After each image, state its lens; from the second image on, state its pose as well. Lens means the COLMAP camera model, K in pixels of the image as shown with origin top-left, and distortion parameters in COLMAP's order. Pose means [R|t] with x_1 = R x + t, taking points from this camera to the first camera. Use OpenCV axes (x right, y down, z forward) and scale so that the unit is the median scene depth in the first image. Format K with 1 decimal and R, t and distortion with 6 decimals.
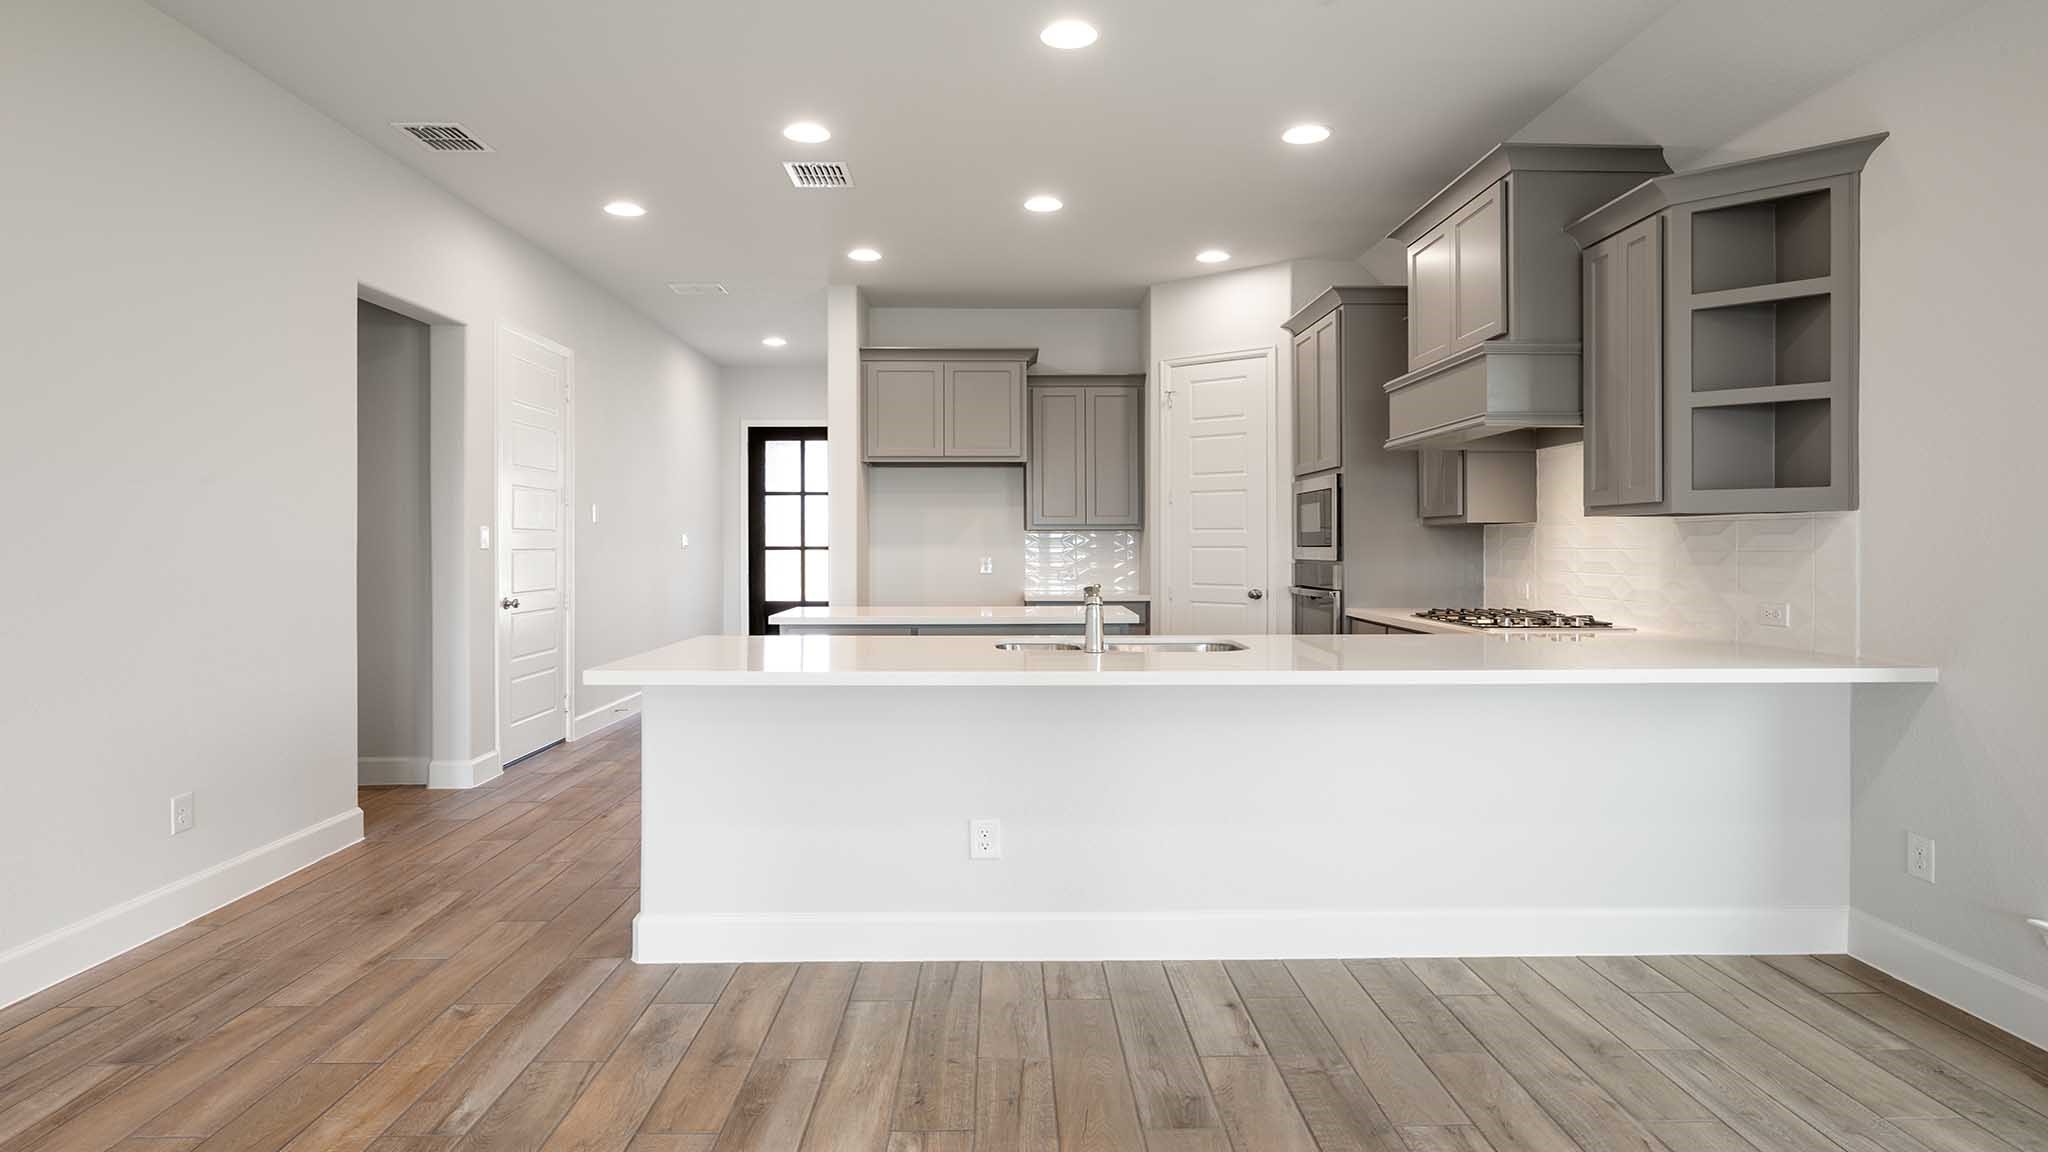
lens RADIAL K [[1153.5, 0, 1025.8], [0, 1153.5, 545.0], [0, 0, 1]] dist [-0.018090, 0.000533]
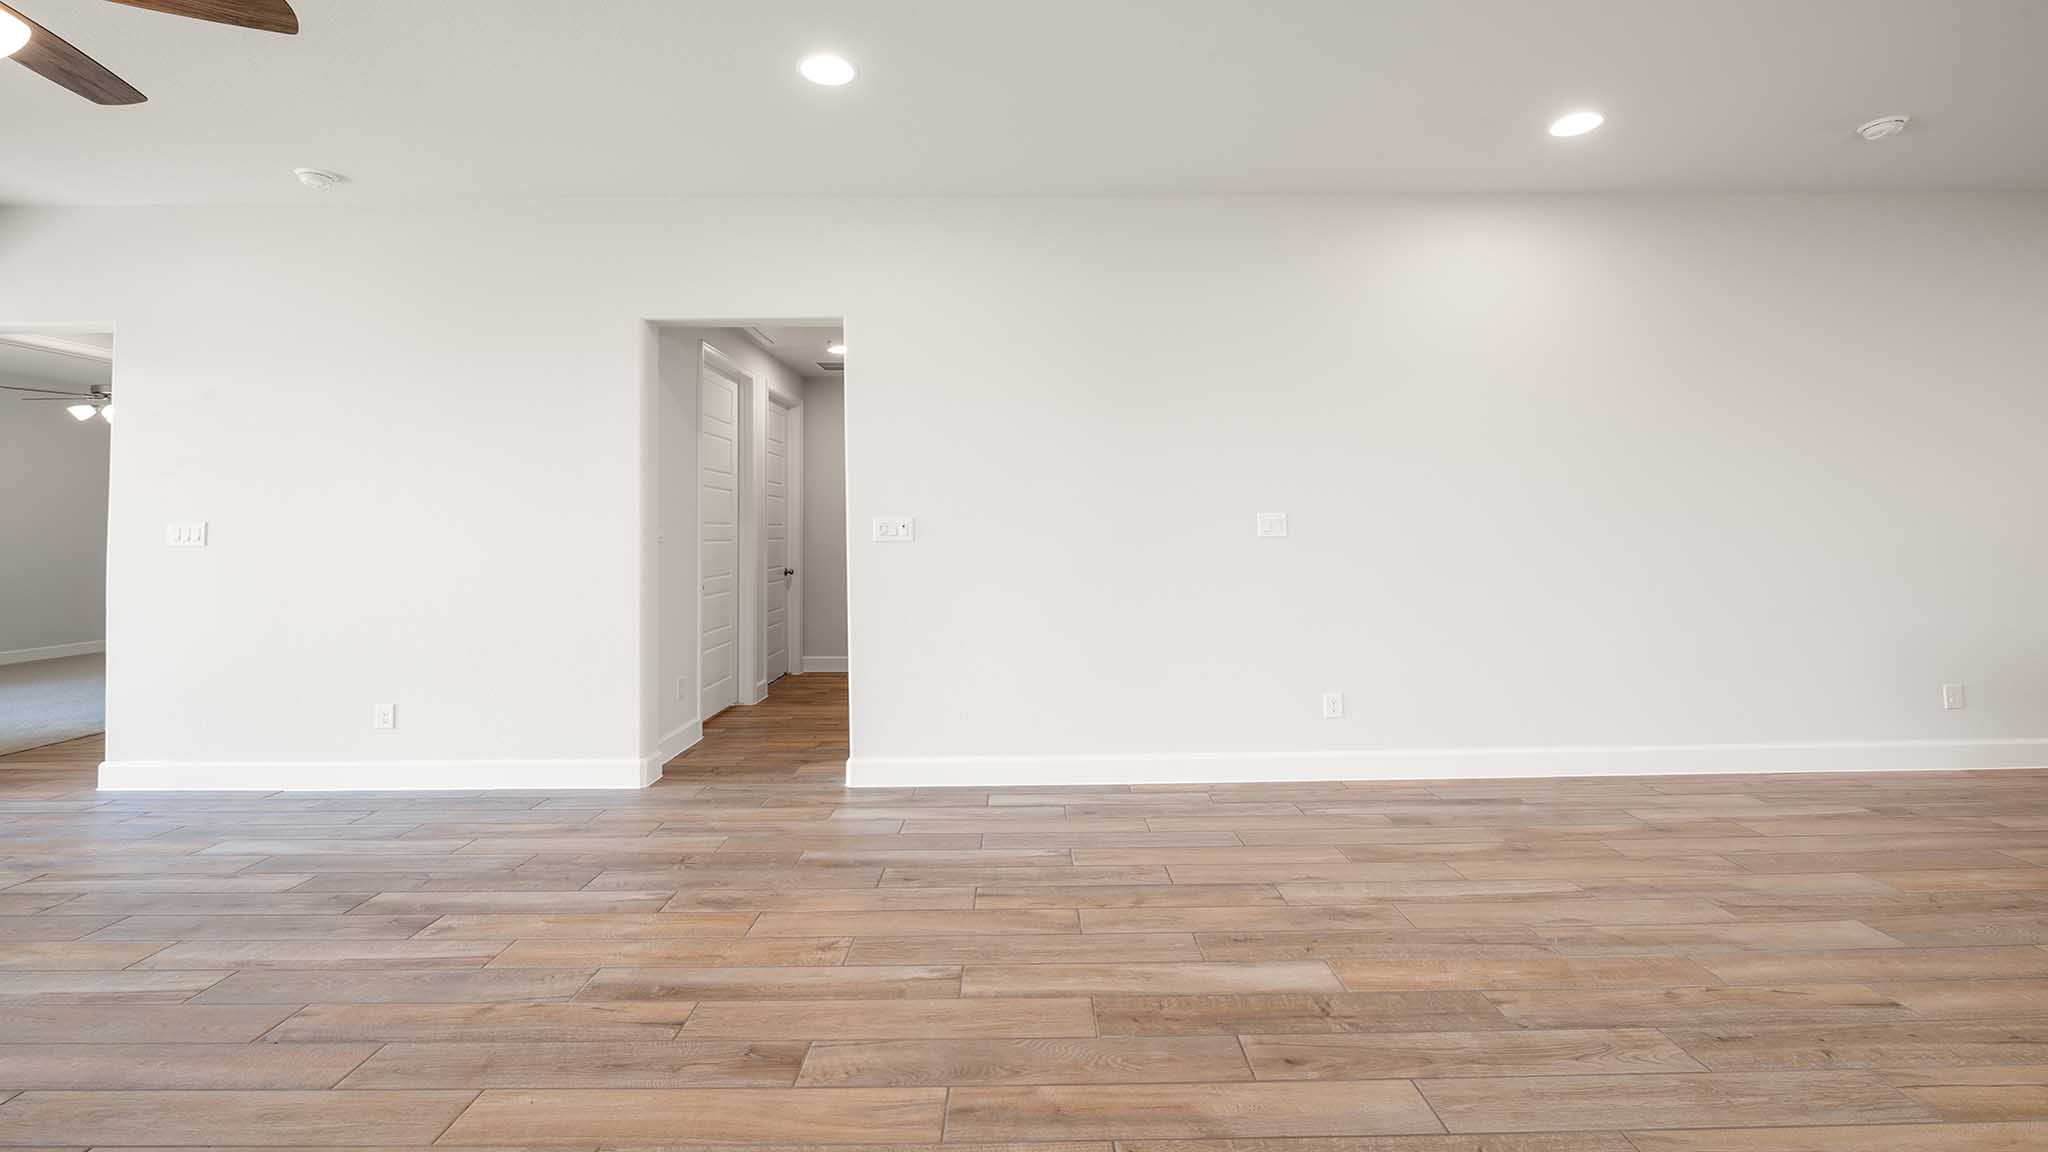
lens RADIAL K [[830.4, 0, 1028.1], [0, 830.4, 576.2], [0, 0, 1]] dist [-0.004027, -0.000798]
pose [[-0.011125, 0.062271, -0.997997, 0.237174], [0.012419, 0.997991, 0.062132, -0.010368], [0.999861, -0.011703, -0.011875, -0.155486]]
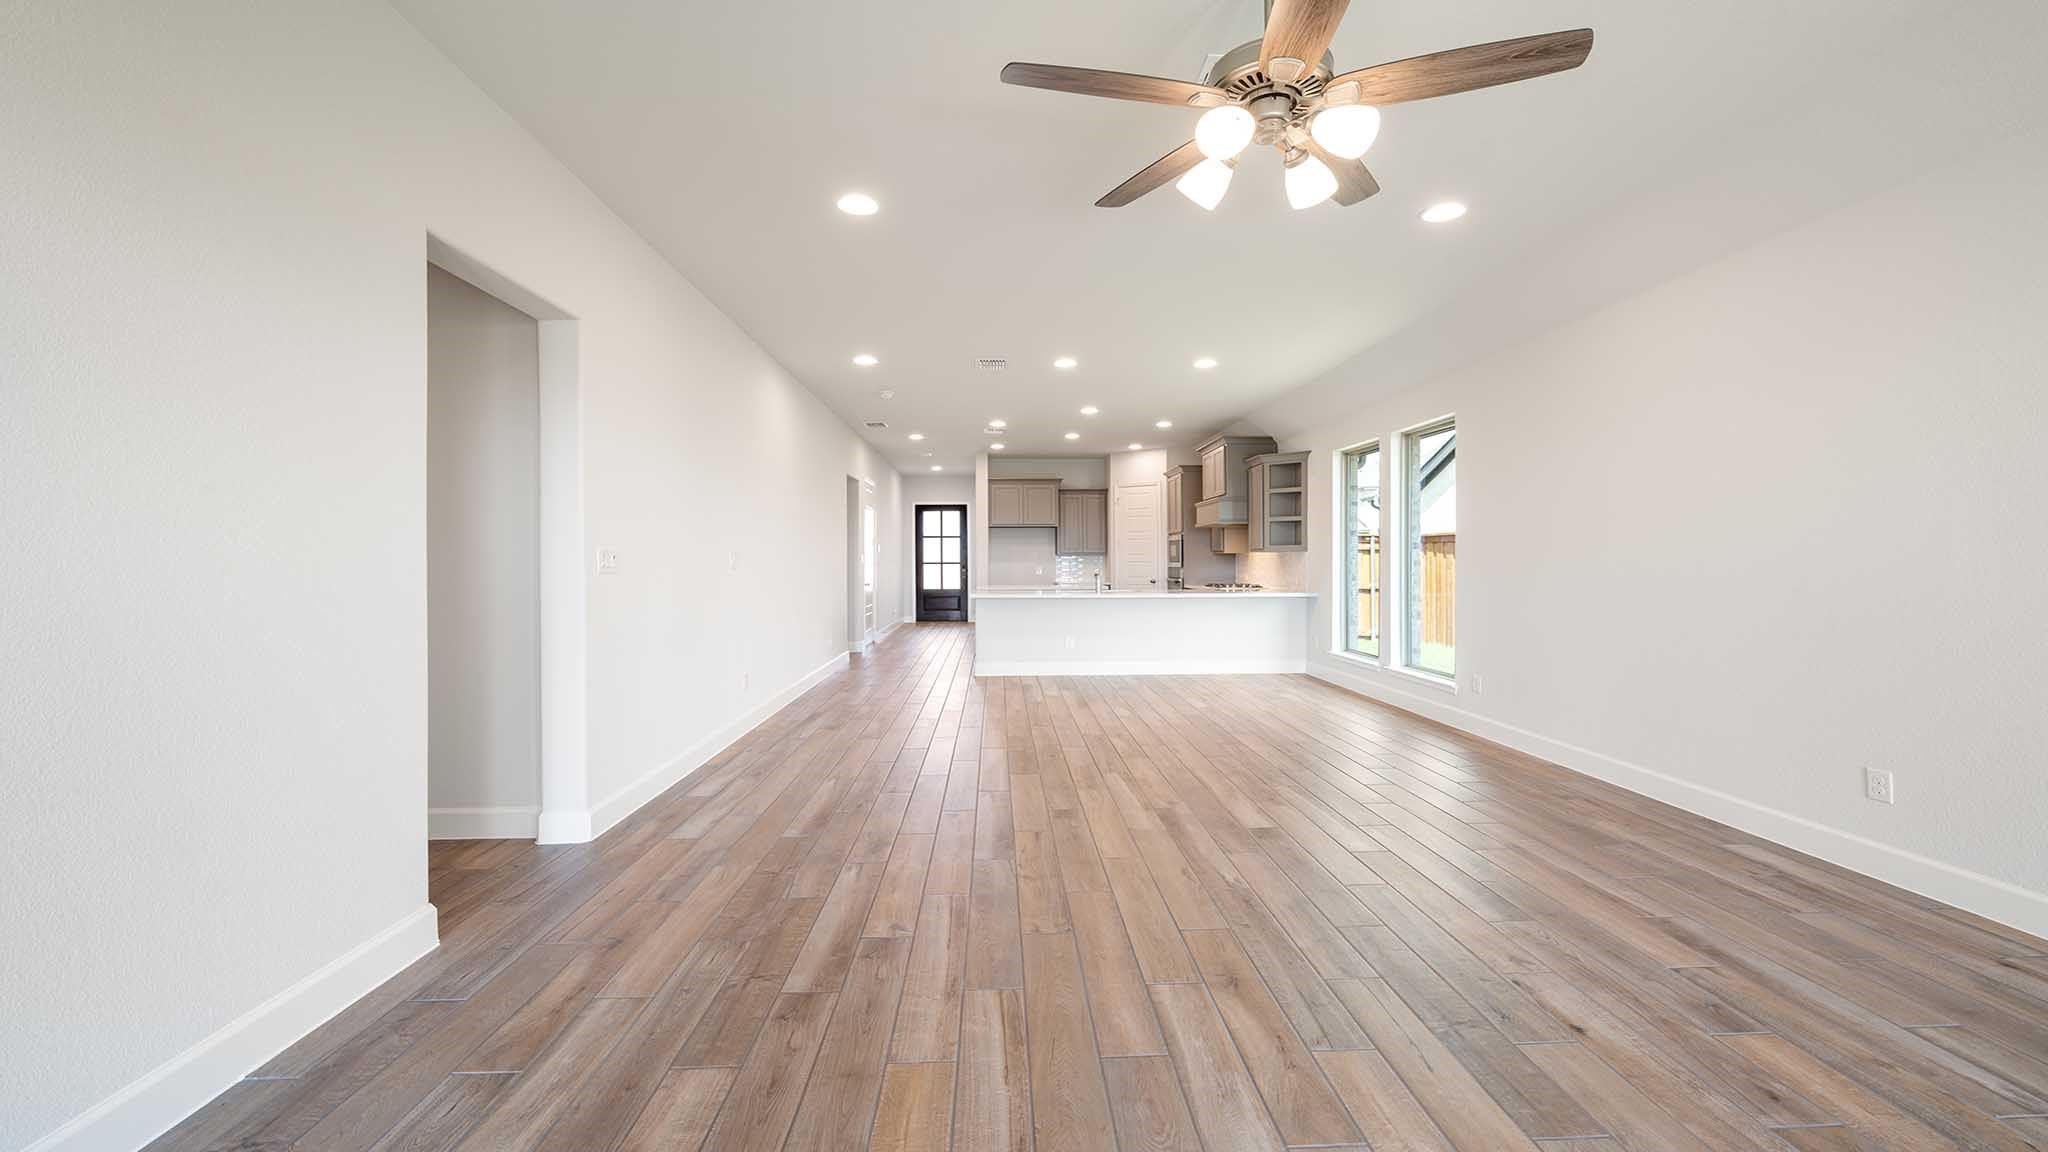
lens RADIAL K [[830.4, 0, 1032.4], [0, 830.4, 558.5], [0, 0, 1]] dist [-0.004027, -0.000798]
pose [[0.999726, -0.003390, 0.023158, -0.122569], [0.003441, 0.999992, -0.002198, -0.003472], [-0.023150, 0.002277, 0.999729, -0.940898]]
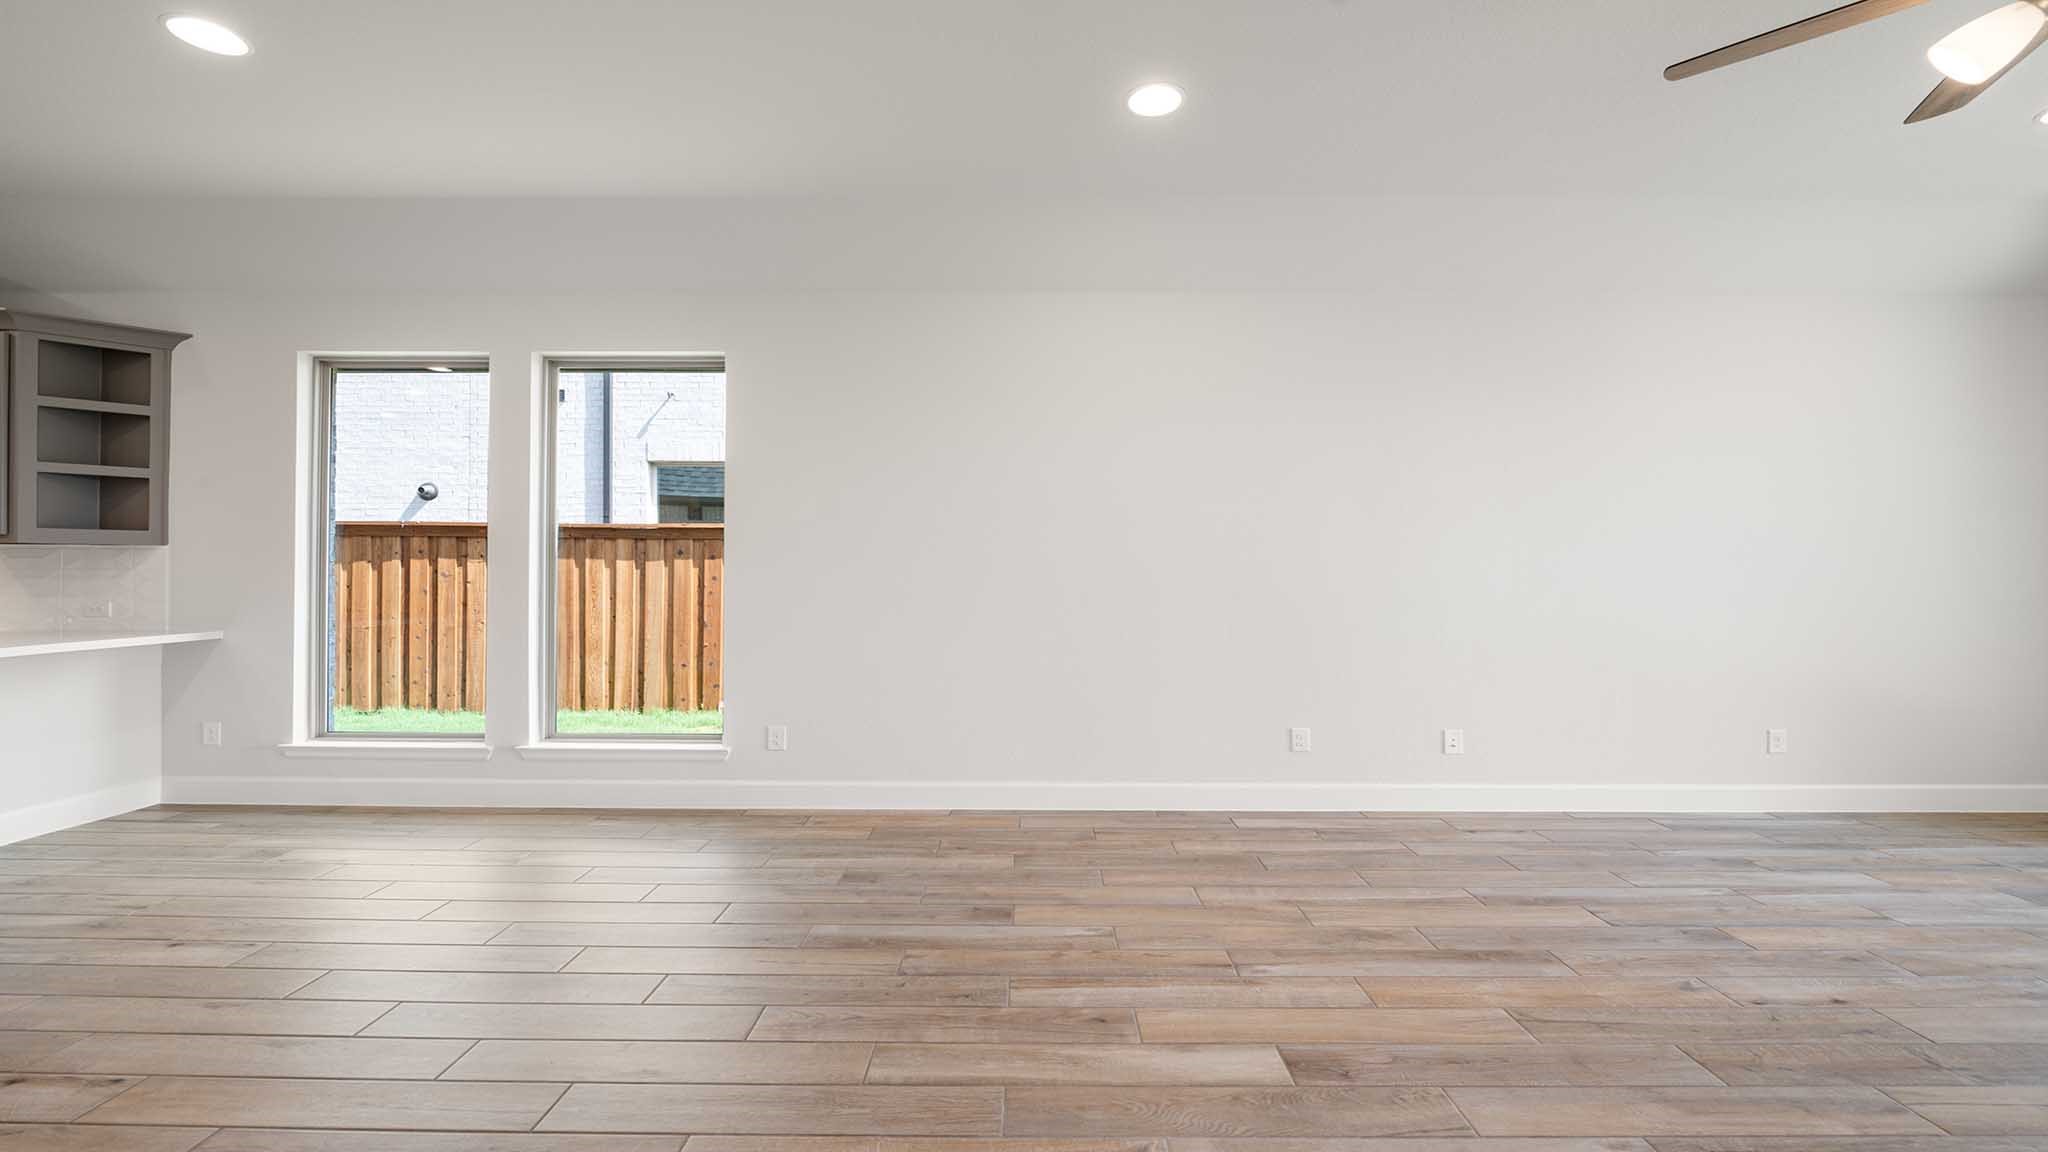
lens RADIAL K [[830.4, 0, 1015.7], [0, 830.4, 570.1], [0, 0, 1]] dist [-0.004027, -0.000798]
pose [[0.021328, -0.004071, 0.999764, -0.284359], [-0.006901, 0.999967, 0.004219, -0.003936], [-0.999749, -0.006990, 0.021299, -0.178361]]
